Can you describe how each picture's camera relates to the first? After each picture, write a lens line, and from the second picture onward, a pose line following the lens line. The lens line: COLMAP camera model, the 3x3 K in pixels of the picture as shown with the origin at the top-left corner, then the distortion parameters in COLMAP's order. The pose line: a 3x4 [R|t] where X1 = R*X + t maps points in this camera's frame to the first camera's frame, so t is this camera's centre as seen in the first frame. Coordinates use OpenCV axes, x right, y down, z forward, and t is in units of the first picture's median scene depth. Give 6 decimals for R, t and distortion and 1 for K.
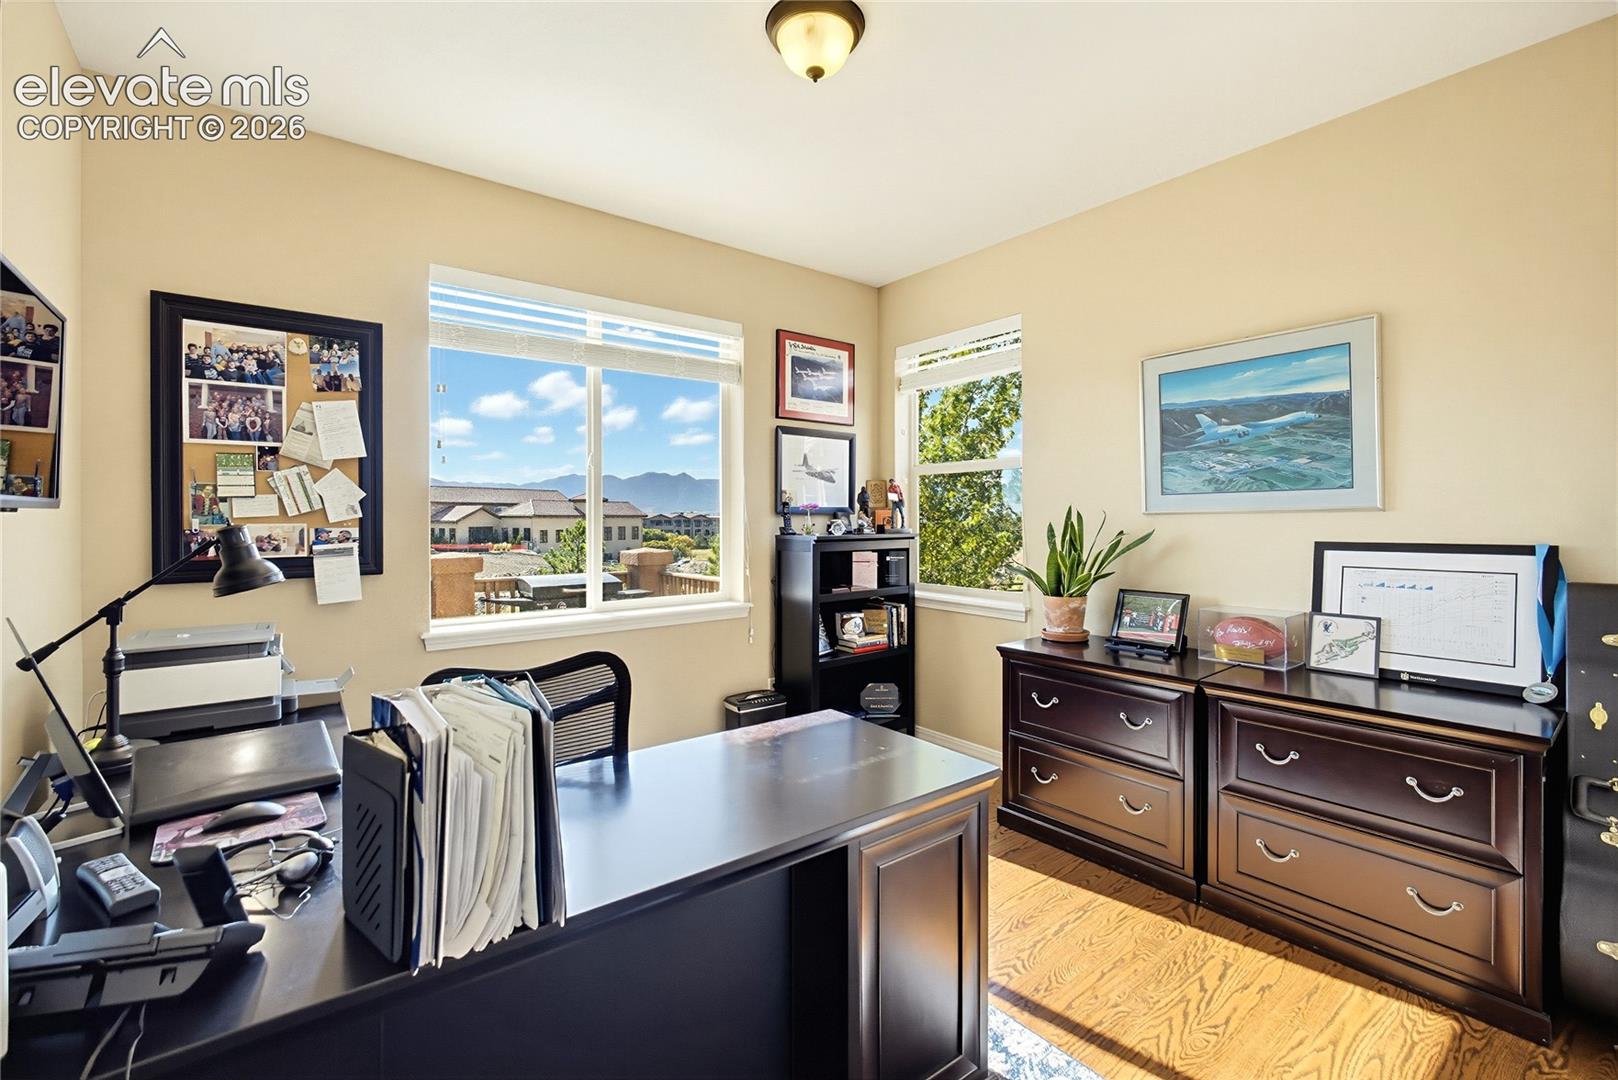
lens RADIAL K [[693.7, 0, 806.0], [0, 693.7, 526.9], [0, 0, 1]] dist [-0.019145, 0.006437]
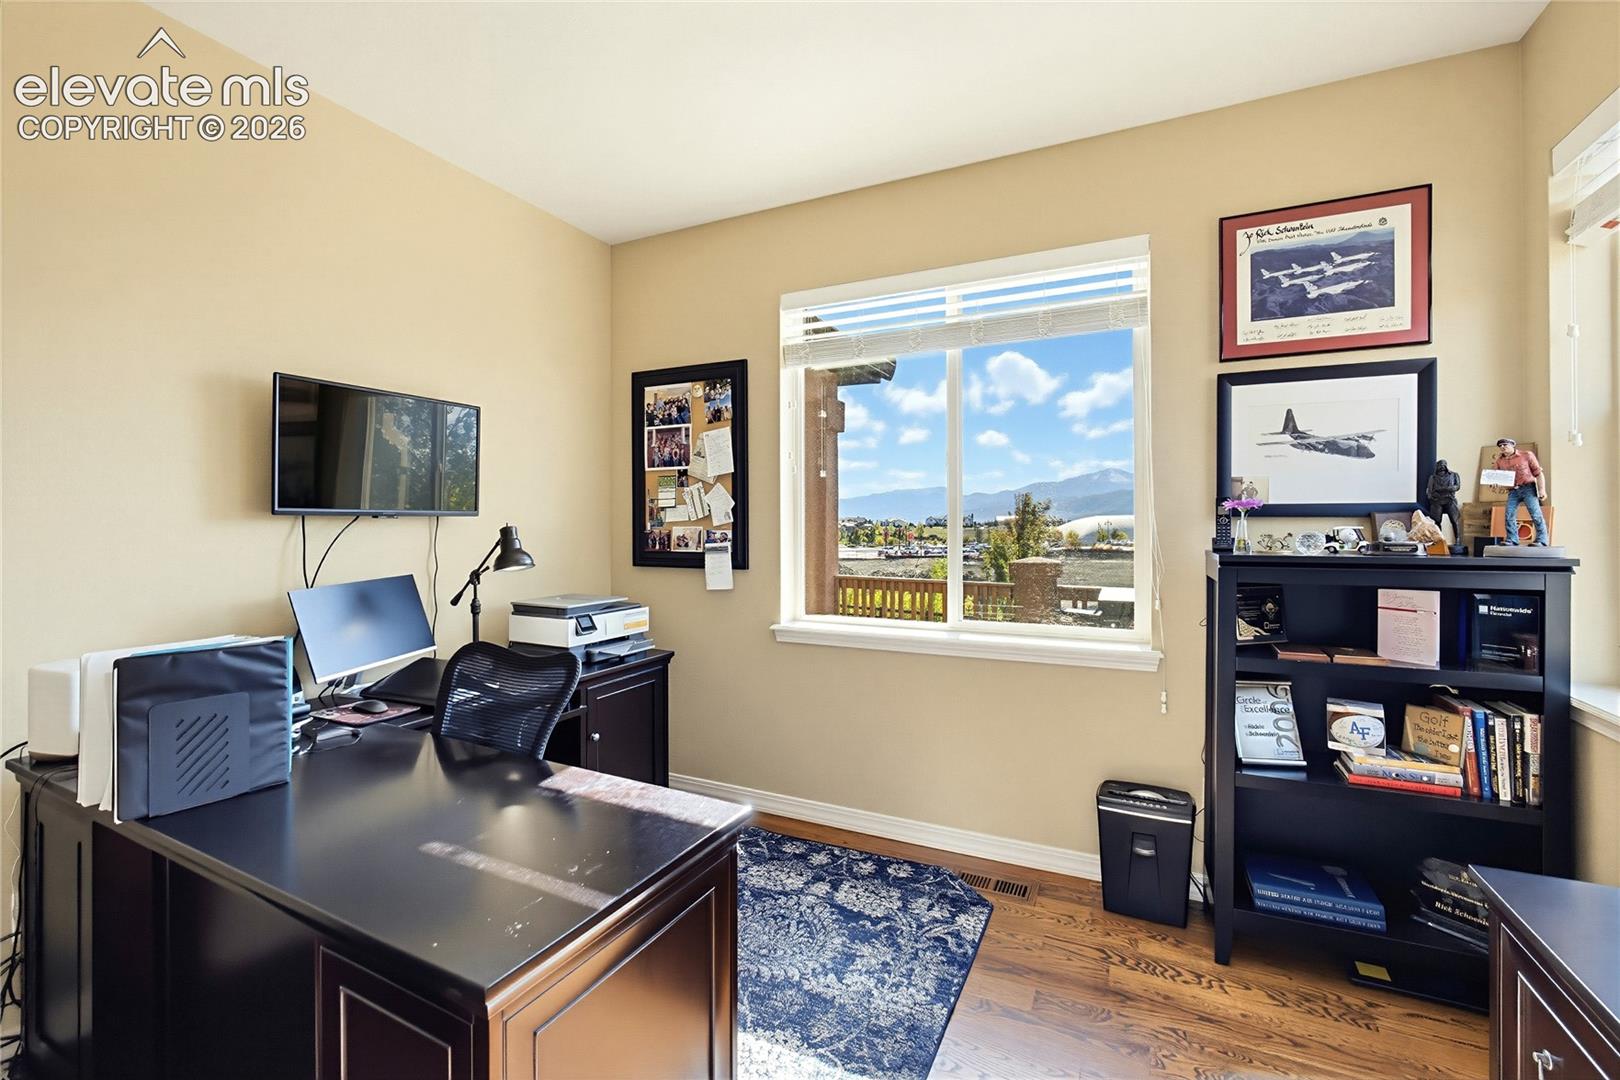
lens RADIAL K [[694.6, 0, 807.0], [0, 694.6, 526.9], [0, 0, 1]] dist [-0.019145, 0.006437]
pose [[0.435052, 0.008471, -0.900365, 0.535123], [-0.011003, 0.999931, 0.004091, -0.011818], [0.900338, 0.008127, 0.435116, 0.604232]]
